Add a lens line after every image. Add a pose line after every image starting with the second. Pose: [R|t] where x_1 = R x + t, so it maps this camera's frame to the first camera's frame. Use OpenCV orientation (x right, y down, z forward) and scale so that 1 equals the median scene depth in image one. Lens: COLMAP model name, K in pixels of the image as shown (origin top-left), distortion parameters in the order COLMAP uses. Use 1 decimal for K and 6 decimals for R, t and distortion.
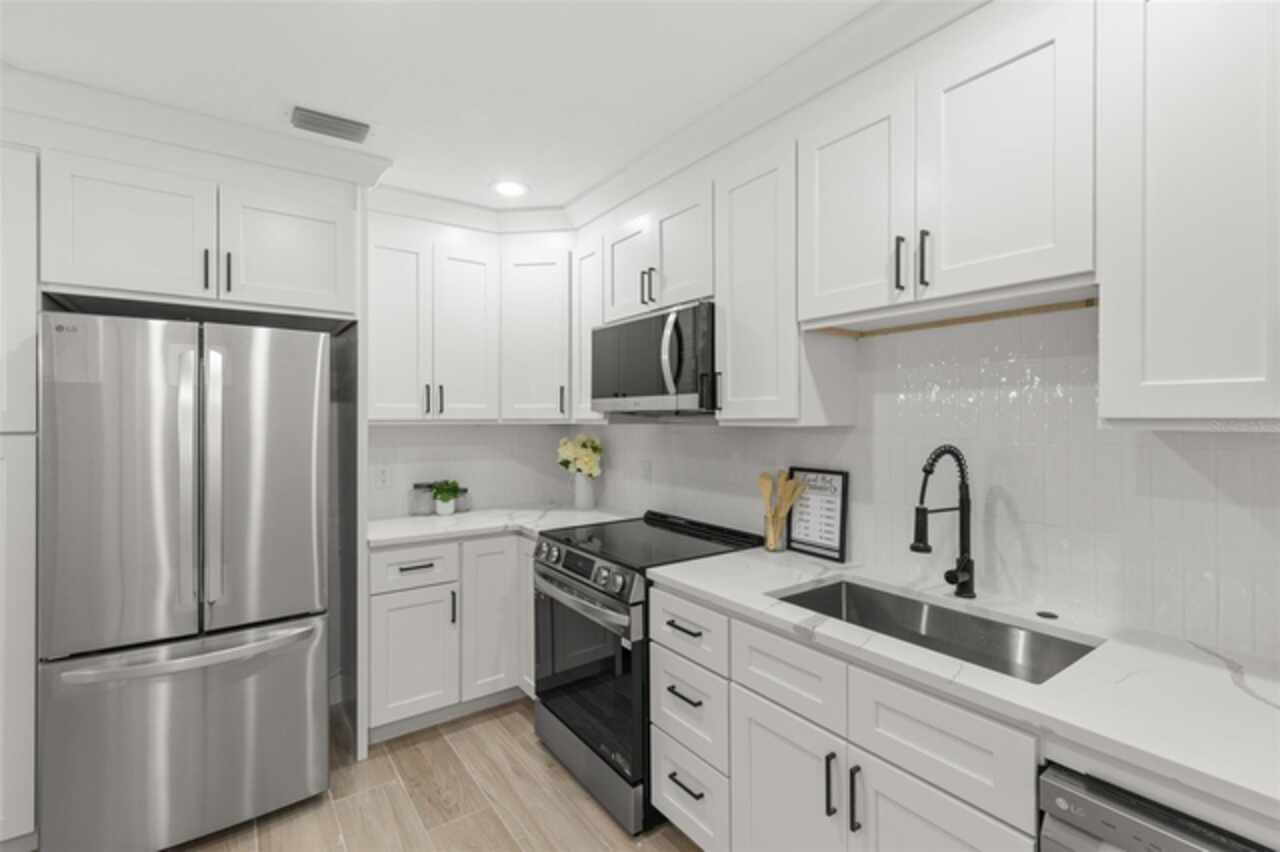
lens RADIAL K [[578.4, 0, 634.3], [0, 578.4, 422.4], [0, 0, 1]] dist [0.000499, 0.000117]
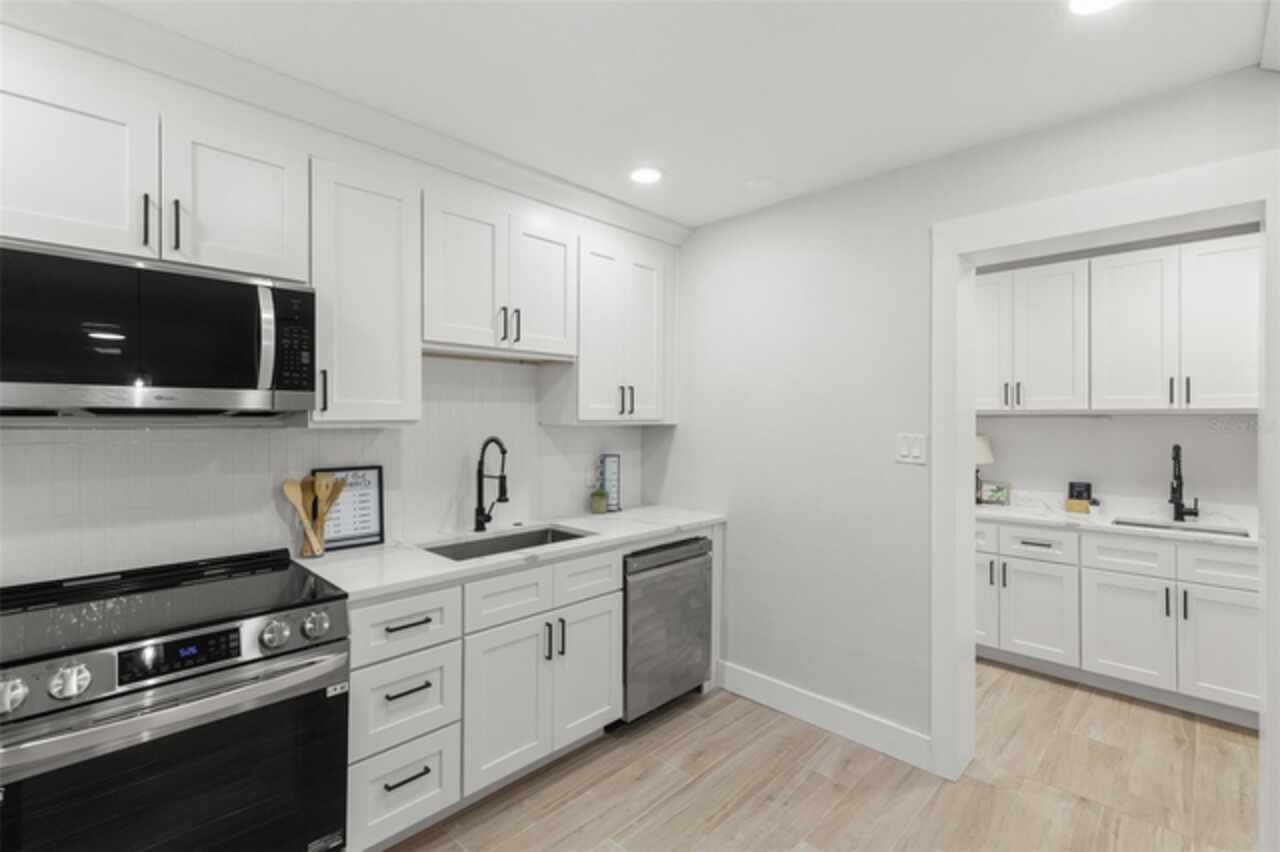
lens RADIAL K [[578.4, 0, 634.0], [0, 578.4, 421.2], [0, 0, 1]] dist [0.000499, 0.000117]
pose [[-0.186375, 0.002392, 0.982476, -0.887941], [0.009055, 0.999959, -0.000717, 0.000441], [-0.982437, 0.008763, -0.186389, 0.713493]]
